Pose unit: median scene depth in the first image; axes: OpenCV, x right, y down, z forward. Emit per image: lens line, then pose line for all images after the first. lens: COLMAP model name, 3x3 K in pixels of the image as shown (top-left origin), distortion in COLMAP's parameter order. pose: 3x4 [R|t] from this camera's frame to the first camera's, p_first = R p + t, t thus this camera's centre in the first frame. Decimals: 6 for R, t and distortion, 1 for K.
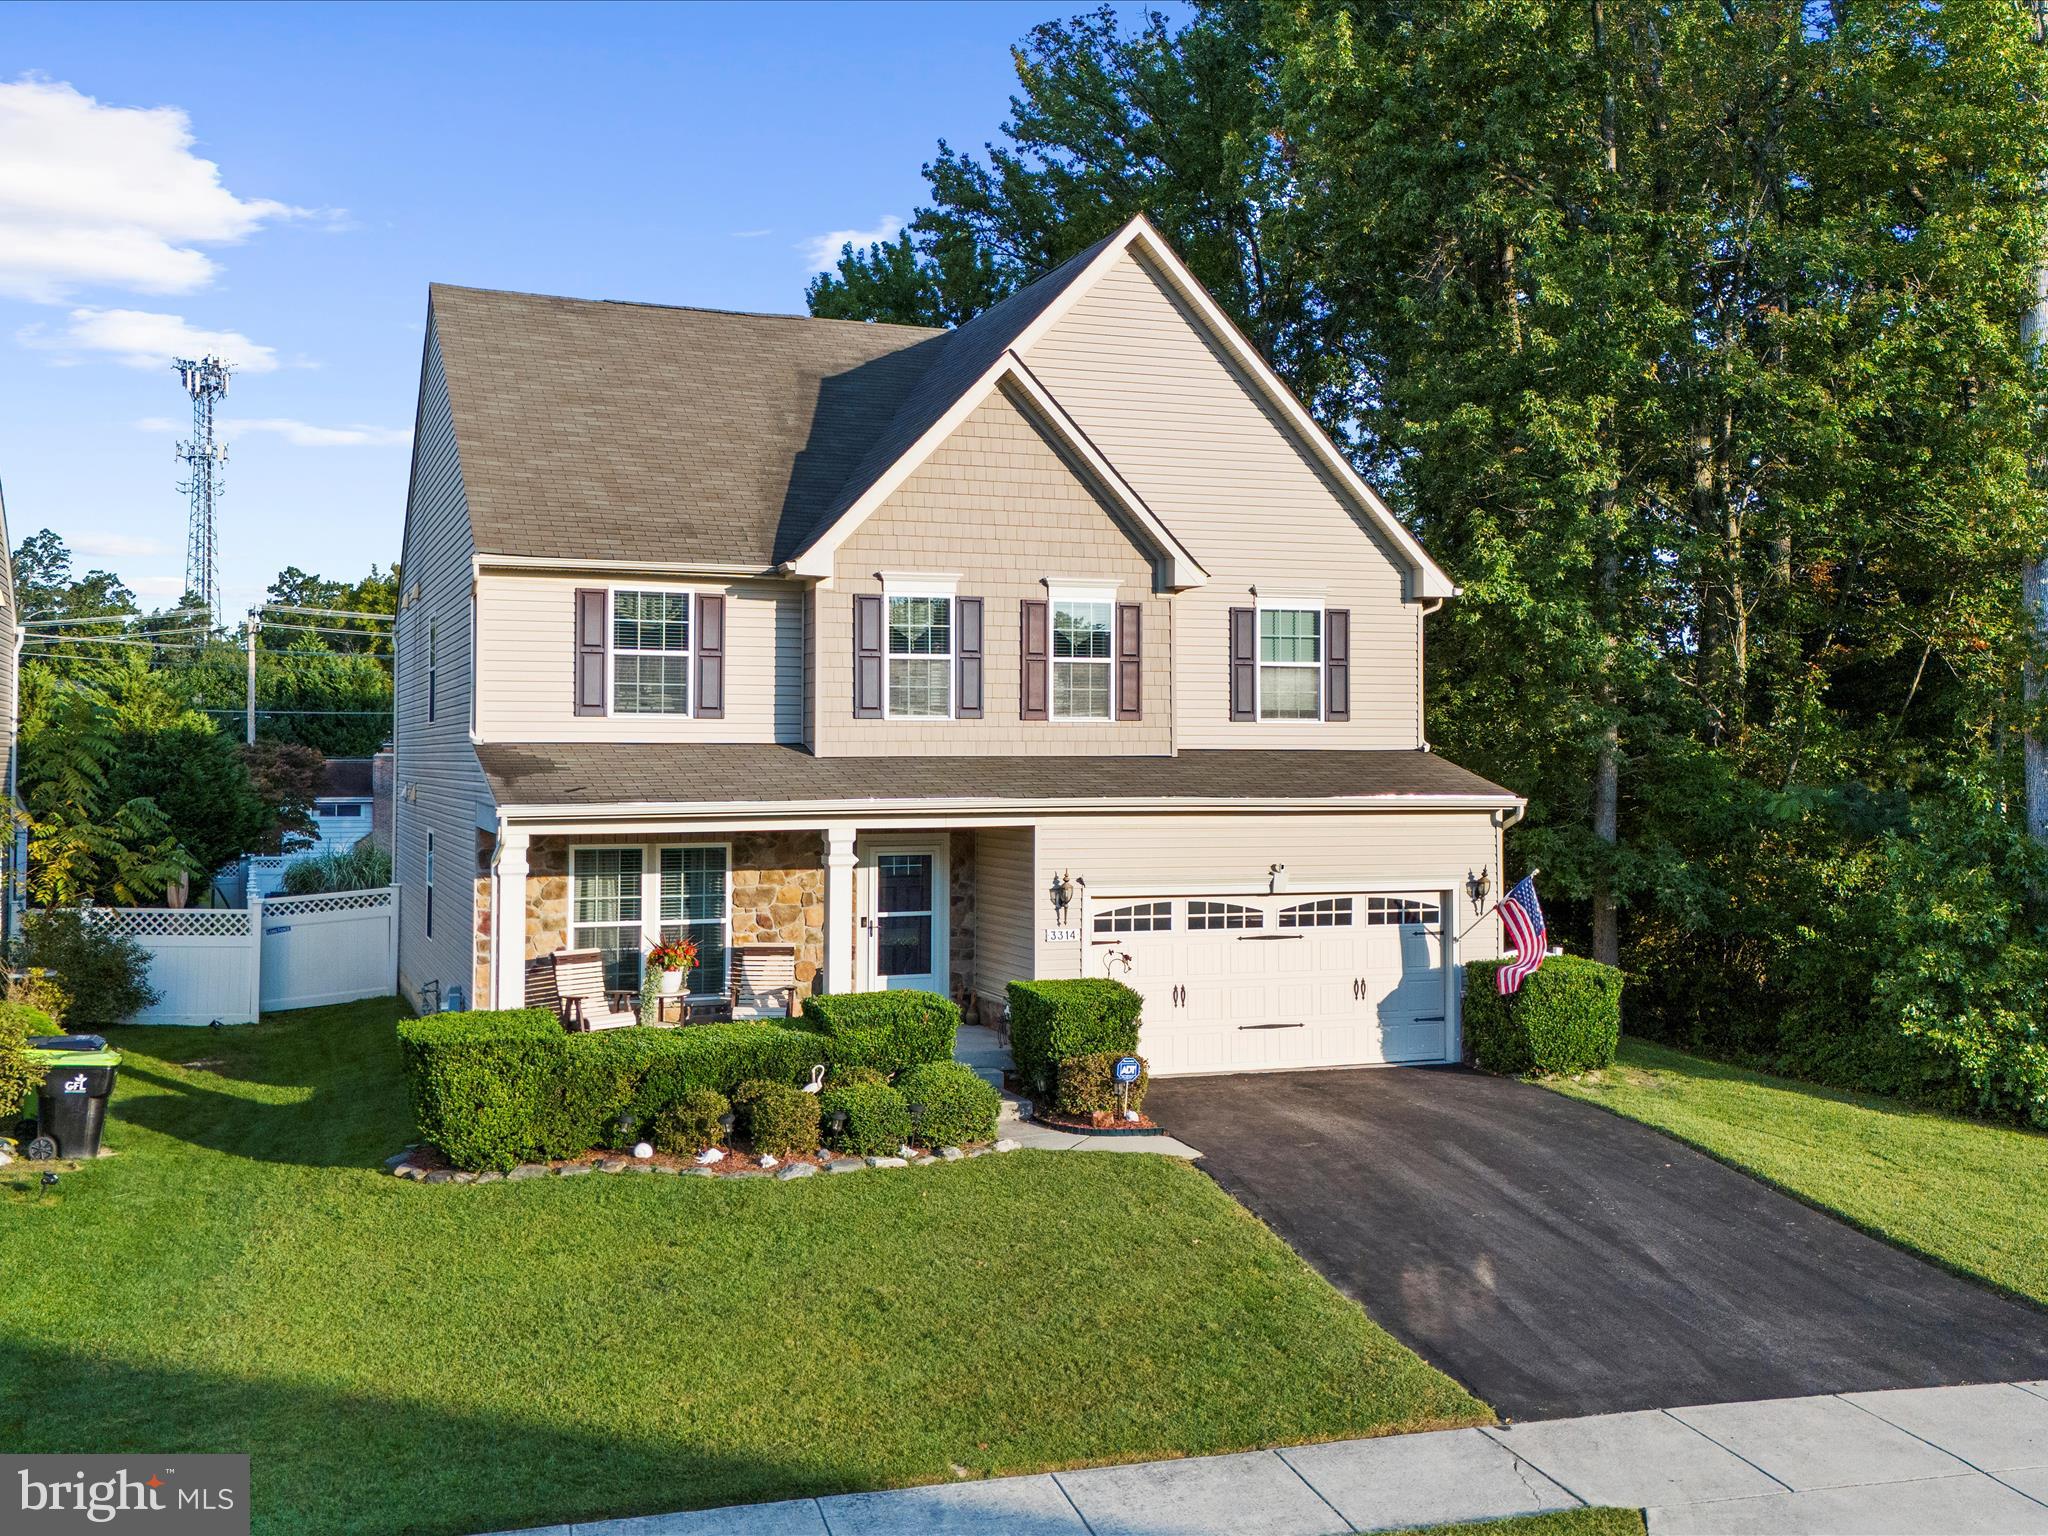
lens RADIAL K [[1559.5, 0, 1023.5], [0, 1559.5, 770.2], [0, 0, 1]] dist [0.034446, 0.005623]
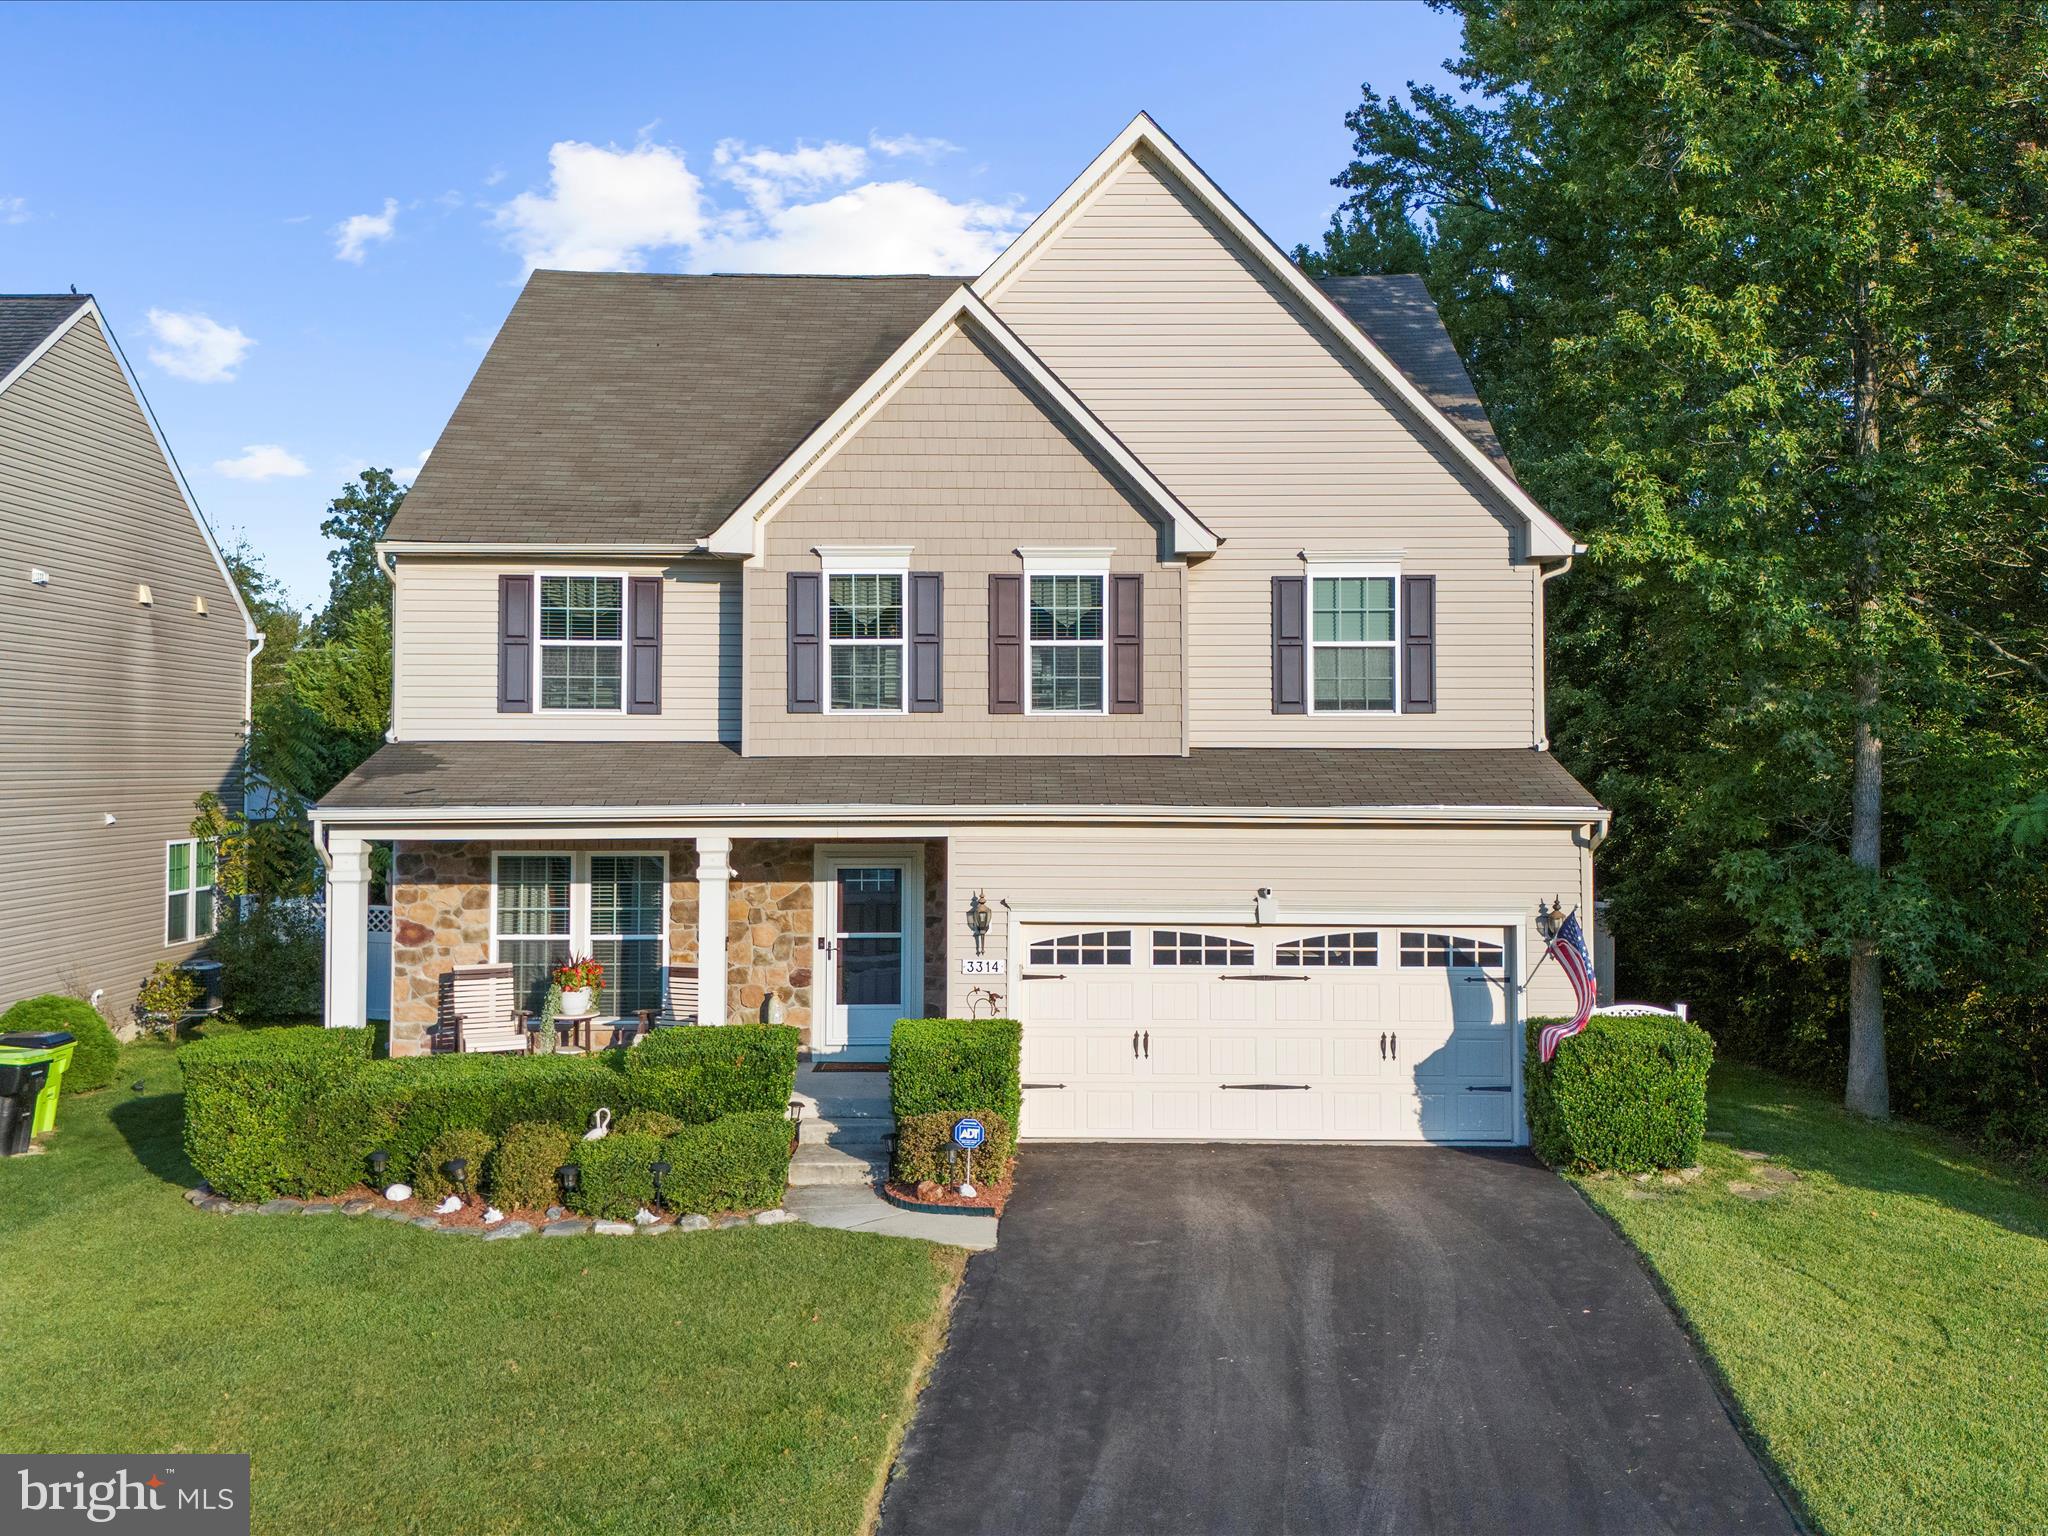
lens RADIAL K [[1657.8, 0, 1025.9], [0, 1657.8, 757.9], [0, 0, 1]] dist [0.038842, -0.029151]
pose [[0.961305, 0.000664, -0.275486, 0.273313], [-0.003120, 0.999959, -0.008477, -0.000084], [0.275469, 0.009008, 0.961268, 0.129029]]
